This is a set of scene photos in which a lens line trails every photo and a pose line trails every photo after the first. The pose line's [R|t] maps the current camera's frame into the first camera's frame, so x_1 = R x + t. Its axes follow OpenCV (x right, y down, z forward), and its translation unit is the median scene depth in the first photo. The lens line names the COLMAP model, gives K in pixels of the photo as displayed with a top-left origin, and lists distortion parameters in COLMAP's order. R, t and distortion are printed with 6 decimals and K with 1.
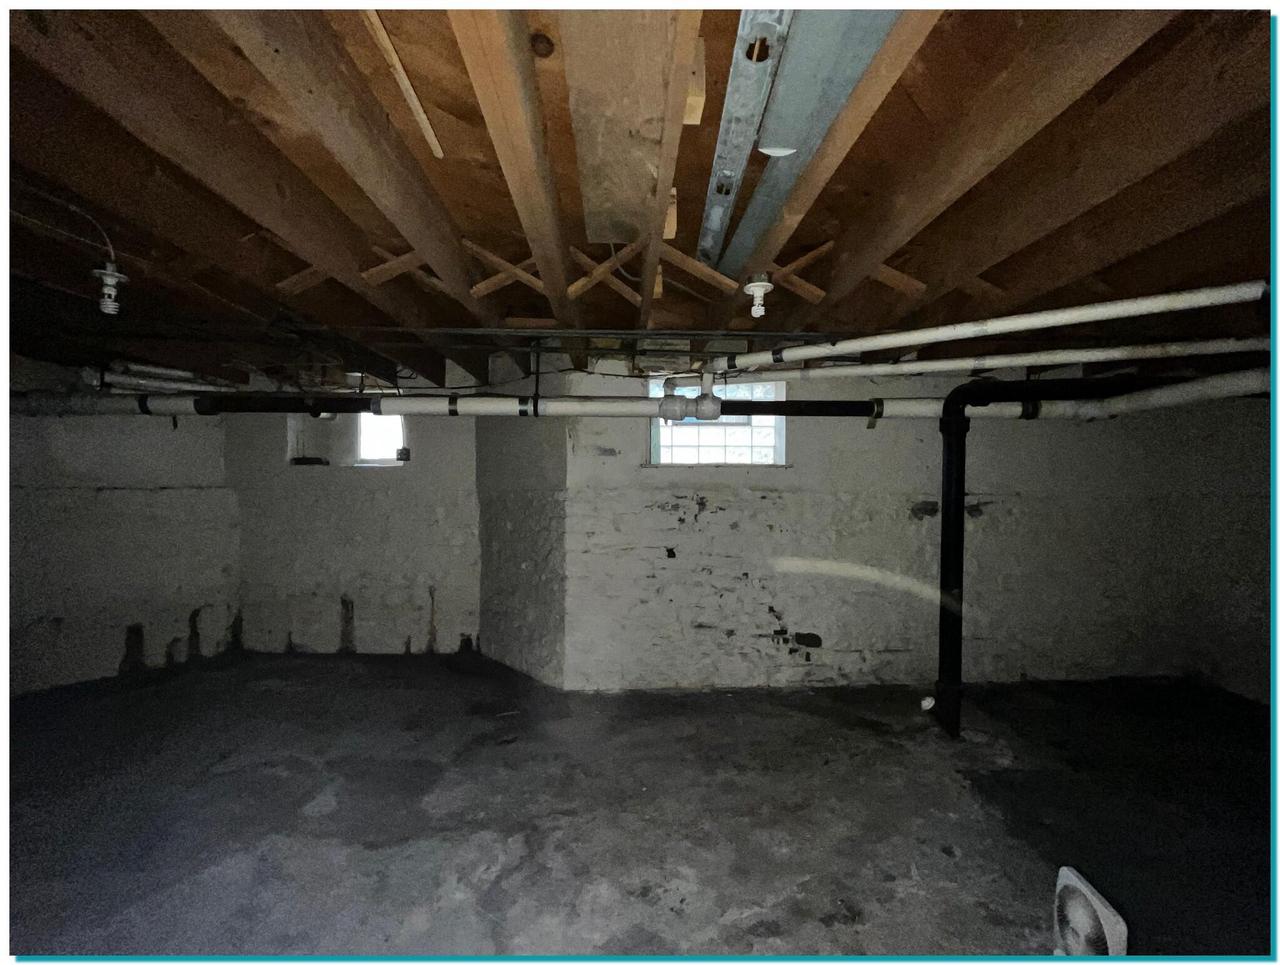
lens RADIAL K [[577.2, 0, 640.0], [0, 577.2, 482.5], [0, 0, 1]] dist [-0.017603, -0.000379]
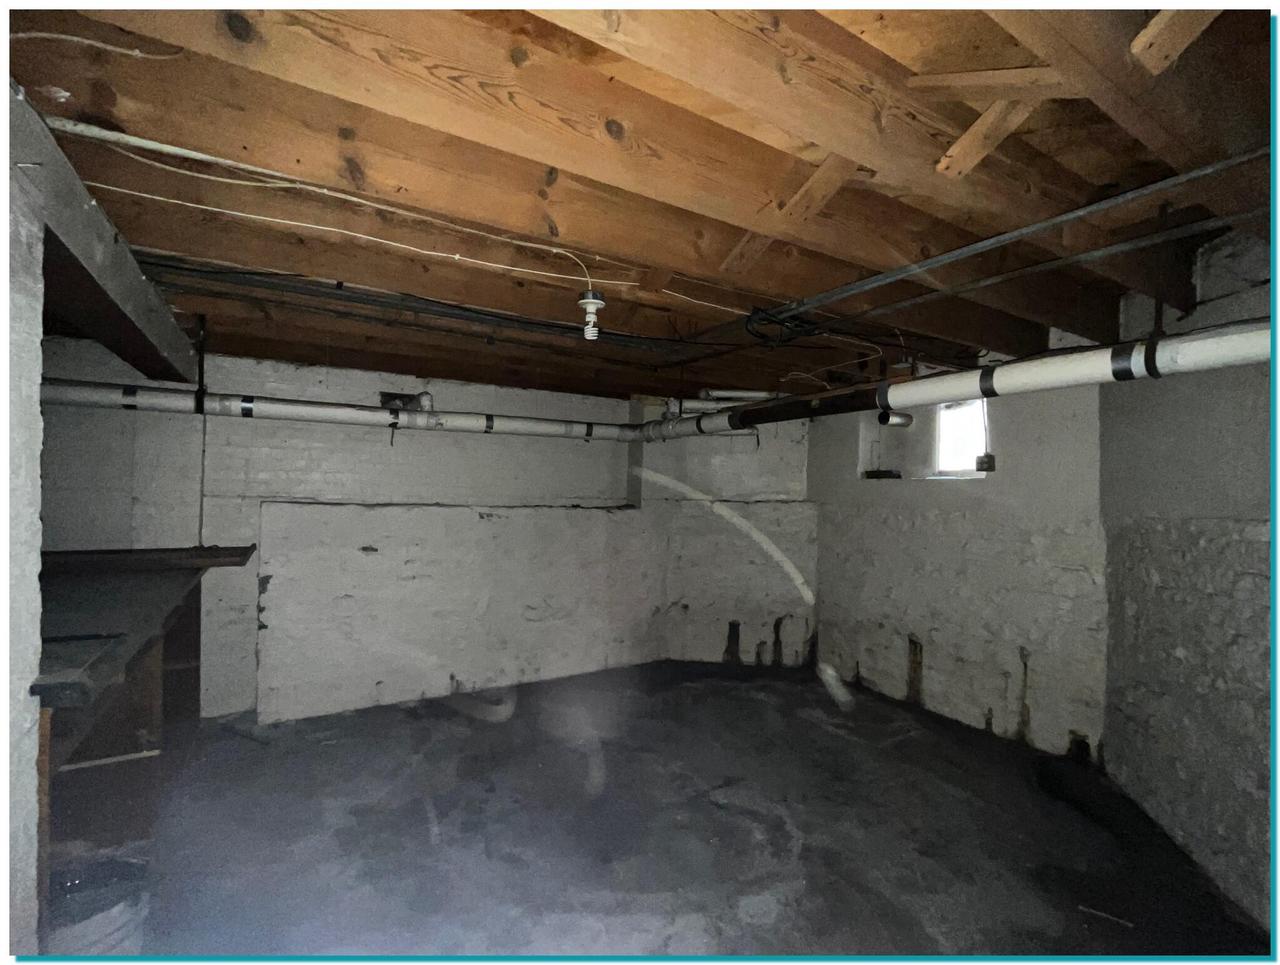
lens RADIAL K [[577.2, 0, 640.0], [0, 577.2, 482.5], [0, 0, 1]] dist [-0.017603, -0.000379]
pose [[0.477501, -0.008749, -0.878588, 0.032567], [-0.015978, 0.999699, -0.018638, -0.002462], [0.878486, 0.022937, 0.477217, 0.251935]]
